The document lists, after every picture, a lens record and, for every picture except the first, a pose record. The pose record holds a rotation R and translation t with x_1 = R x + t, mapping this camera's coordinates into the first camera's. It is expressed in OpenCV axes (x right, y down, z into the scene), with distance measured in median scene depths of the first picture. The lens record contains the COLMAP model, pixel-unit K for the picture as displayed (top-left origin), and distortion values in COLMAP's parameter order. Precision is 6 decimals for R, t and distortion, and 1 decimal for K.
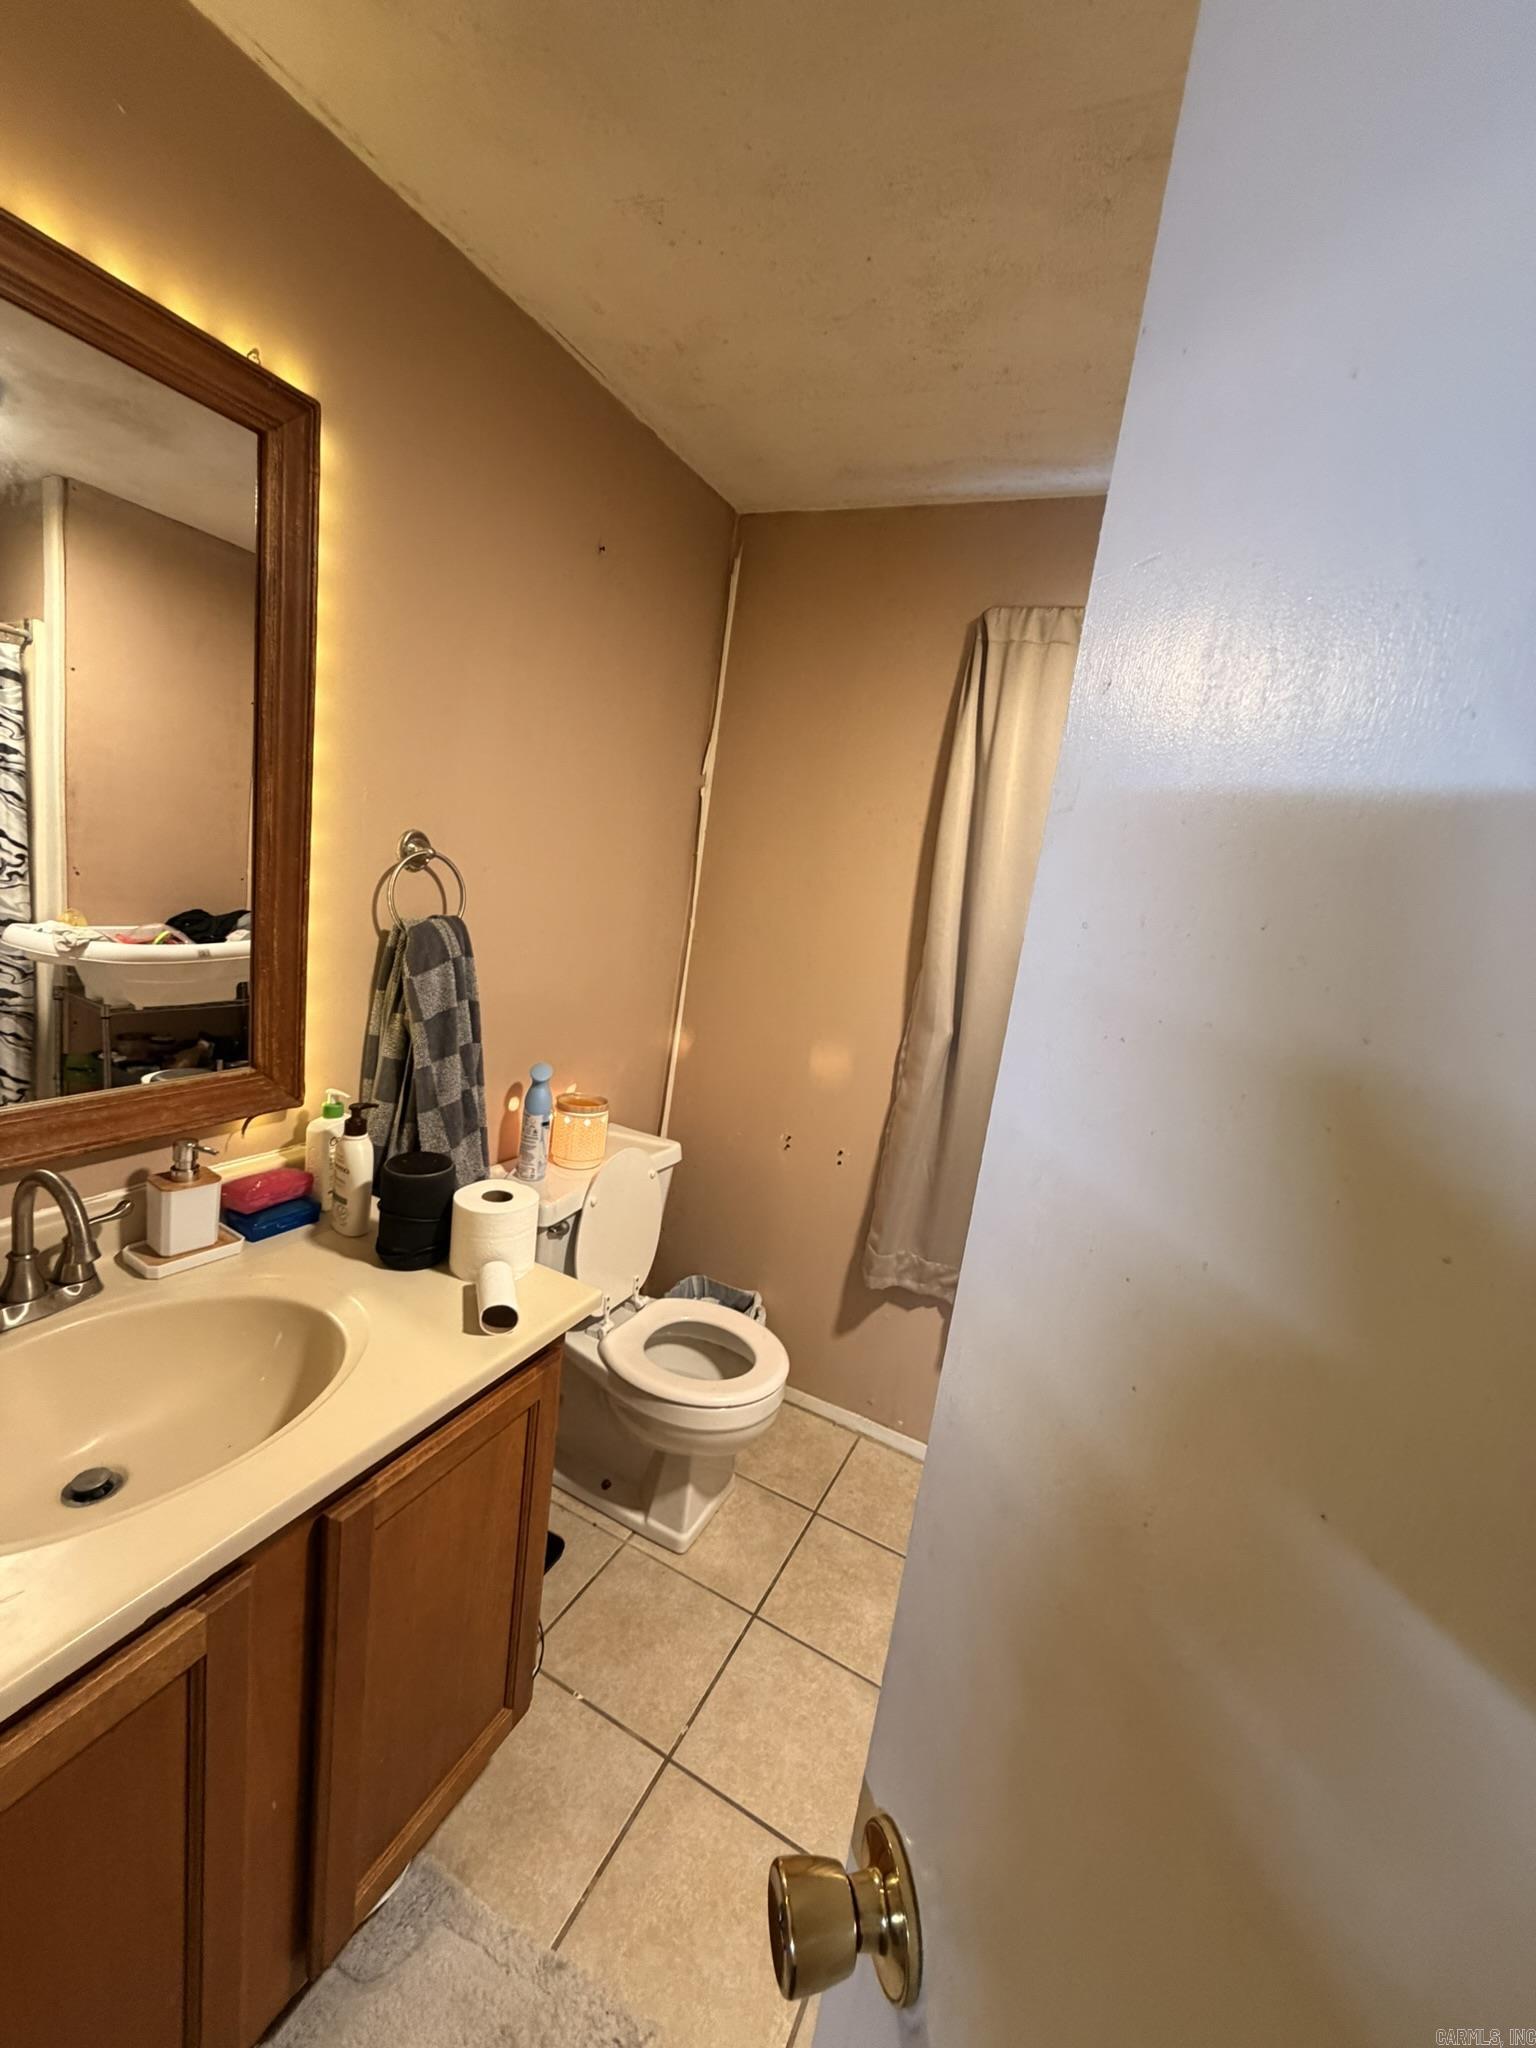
lens RADIAL K [[815.3, 0, 771.3], [0, 815.3, 1016.7], [0, 0, 1]] dist [-0.000032, 0.000238]
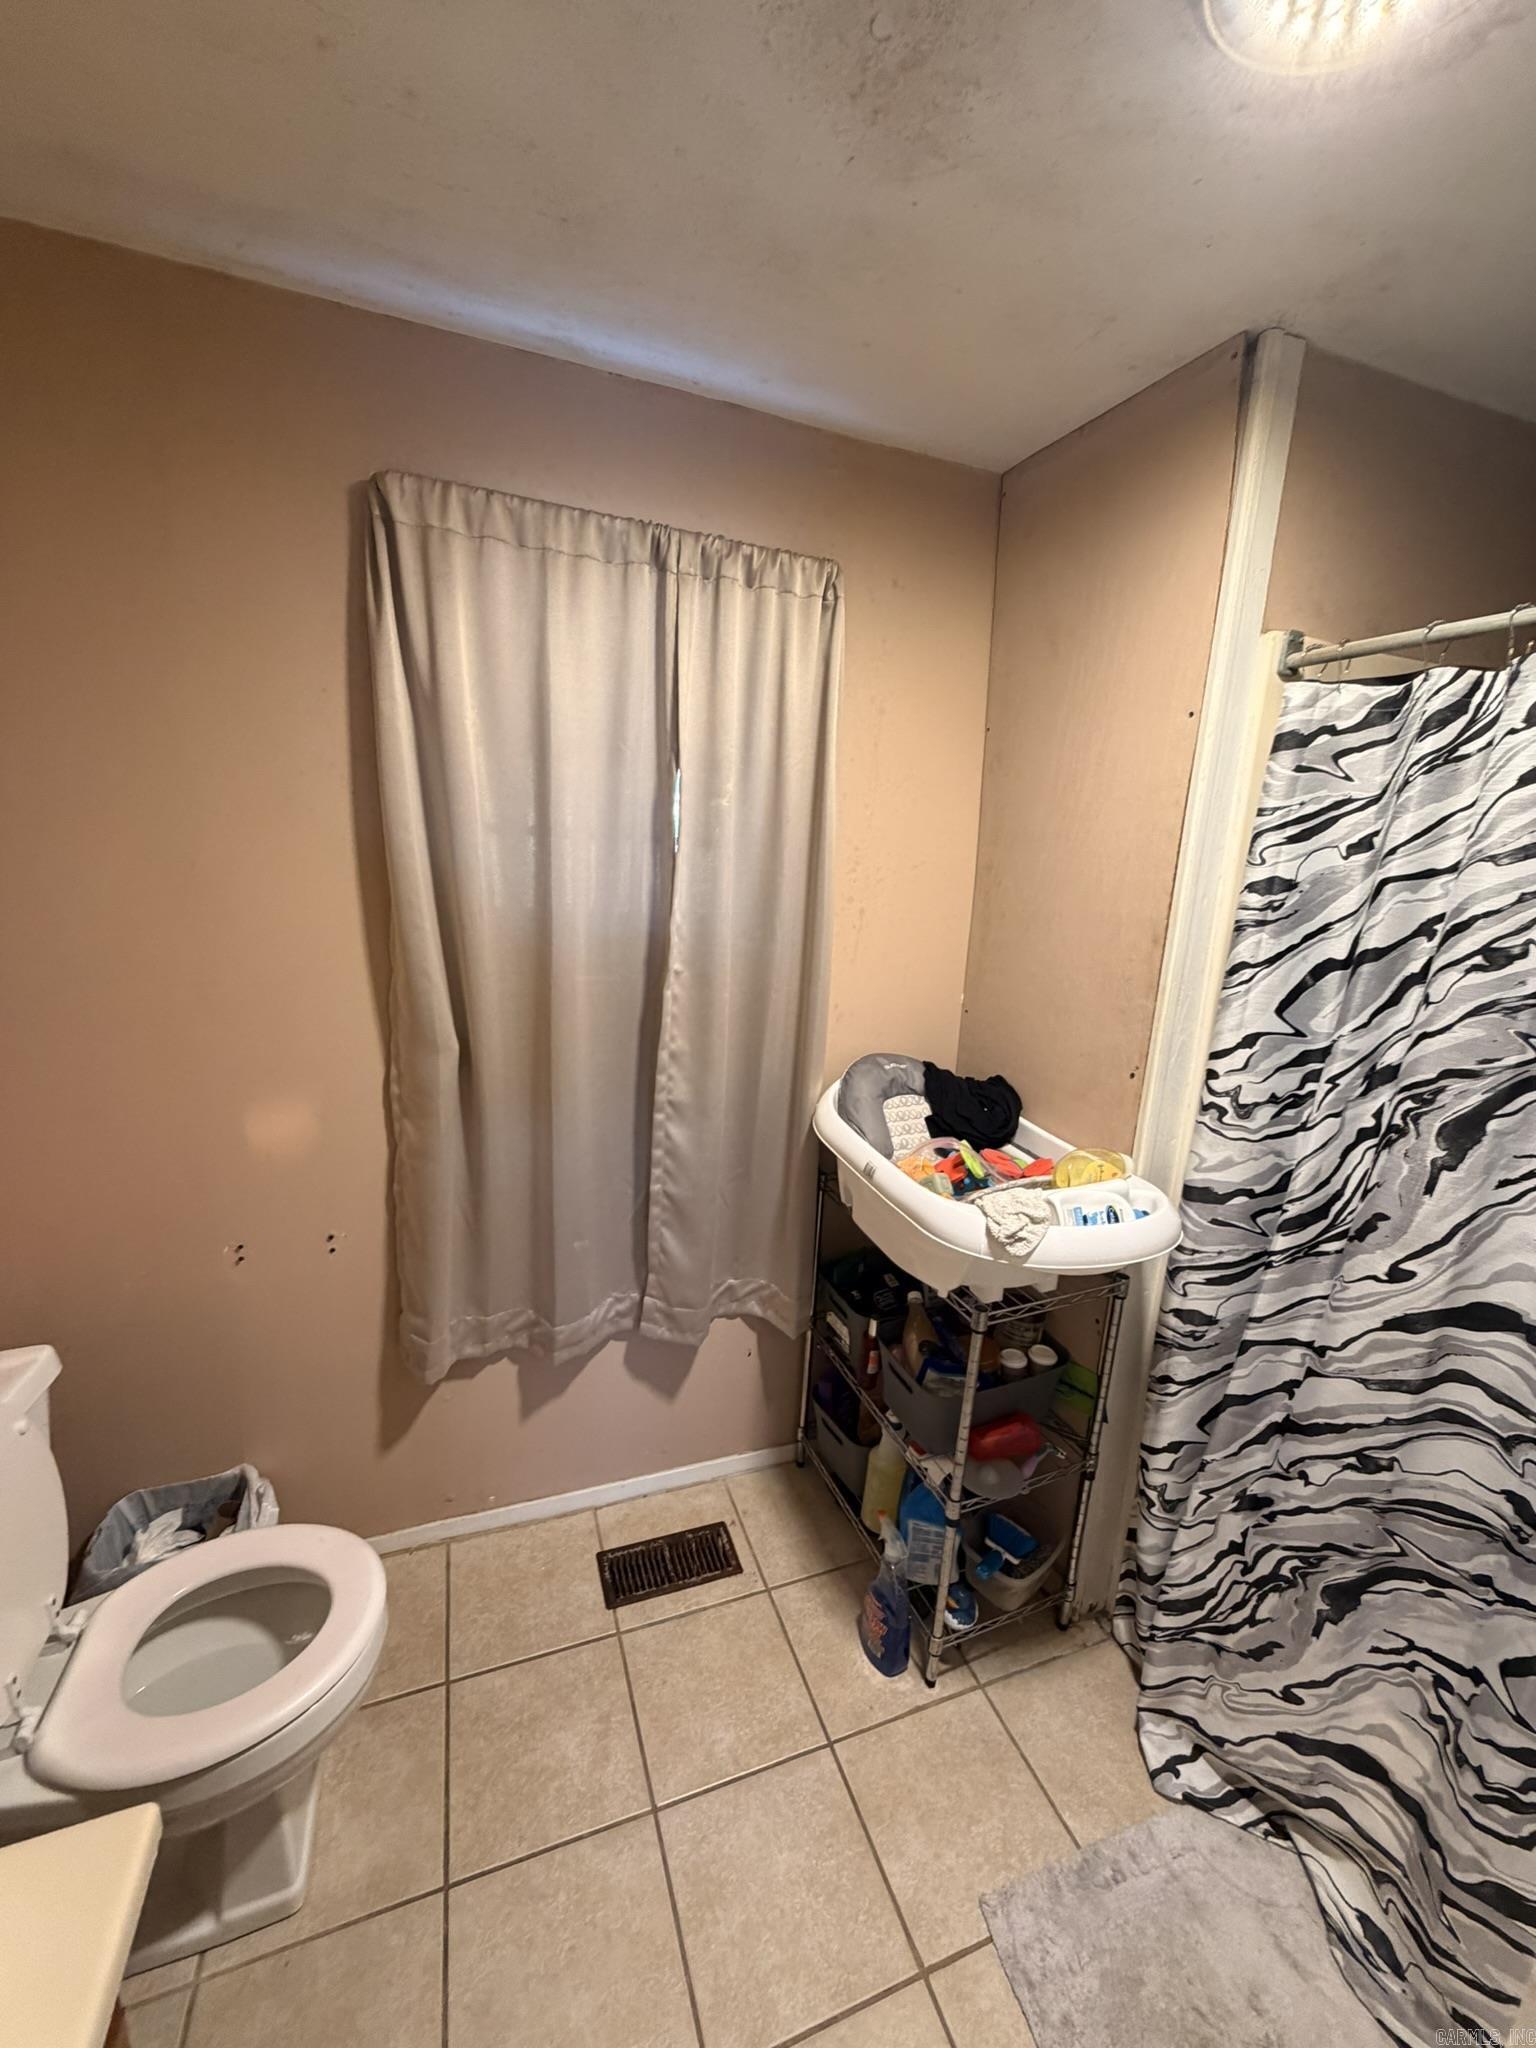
lens RADIAL K [[815.3, 0, 771.3], [0, 815.3, 1016.7], [0, 0, 1]] dist [-0.000032, 0.000238]
pose [[0.686574, -0.253743, 0.681344, -0.105022], [0.168539, 0.967142, 0.190346, -0.111118], [-0.707255, -0.015853, 0.706780, 0.233464]]
